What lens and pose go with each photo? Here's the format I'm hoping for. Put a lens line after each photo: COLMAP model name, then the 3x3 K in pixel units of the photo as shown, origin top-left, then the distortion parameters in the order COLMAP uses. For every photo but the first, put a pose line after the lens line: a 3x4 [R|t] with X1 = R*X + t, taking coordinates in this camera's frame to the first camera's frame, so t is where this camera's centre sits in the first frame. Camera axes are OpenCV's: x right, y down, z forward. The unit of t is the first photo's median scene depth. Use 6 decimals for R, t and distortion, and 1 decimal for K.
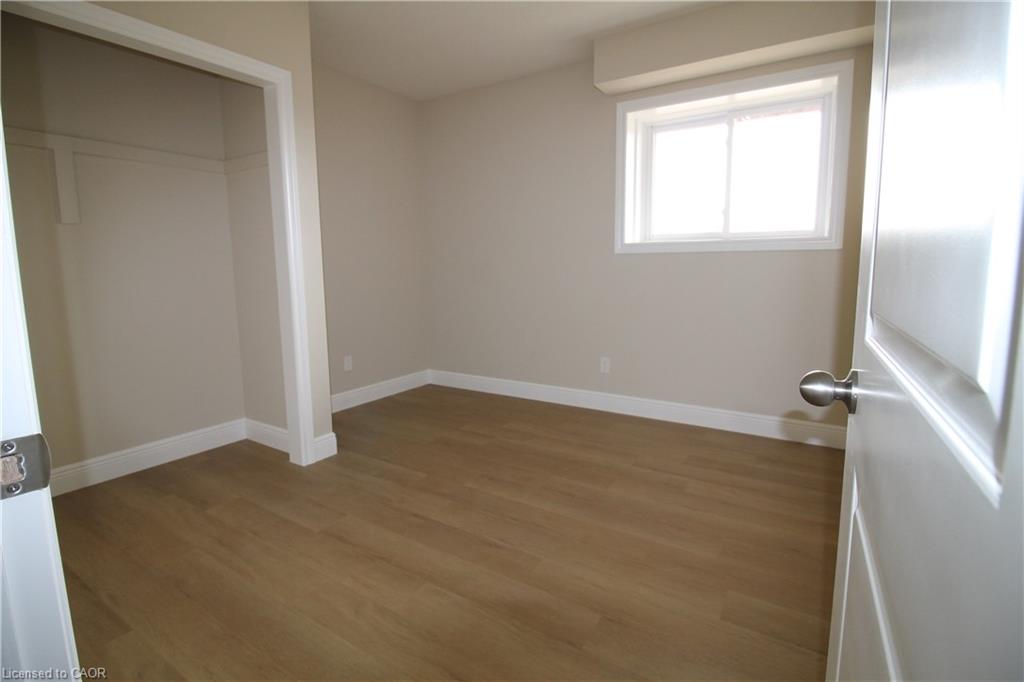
lens RADIAL K [[489.4, 0, 512.0], [0, 489.4, 341.0], [0, 0, 1]] dist [-0.000294, -0.000082]
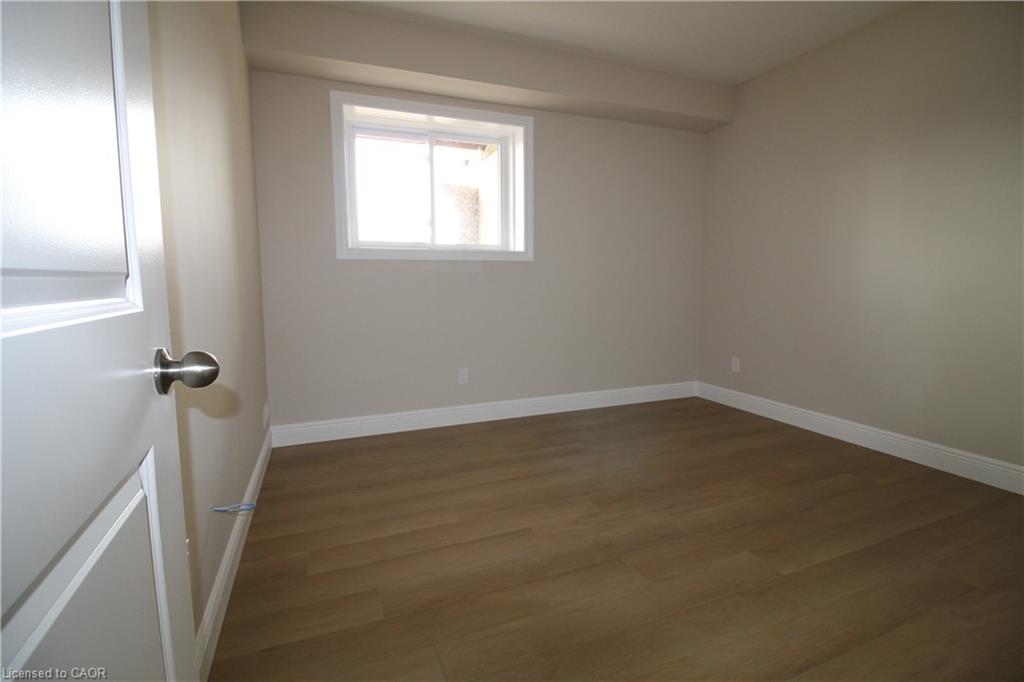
lens RADIAL K [[489.4, 0, 512.0], [0, 489.4, 341.0], [0, 0, 1]] dist [-0.000294, -0.000082]
pose [[0.599780, -0.098253, 0.794110, -0.343487], [0.105582, 0.993473, 0.043175, -0.037583], [-0.793168, 0.057948, 0.606239, 0.230371]]
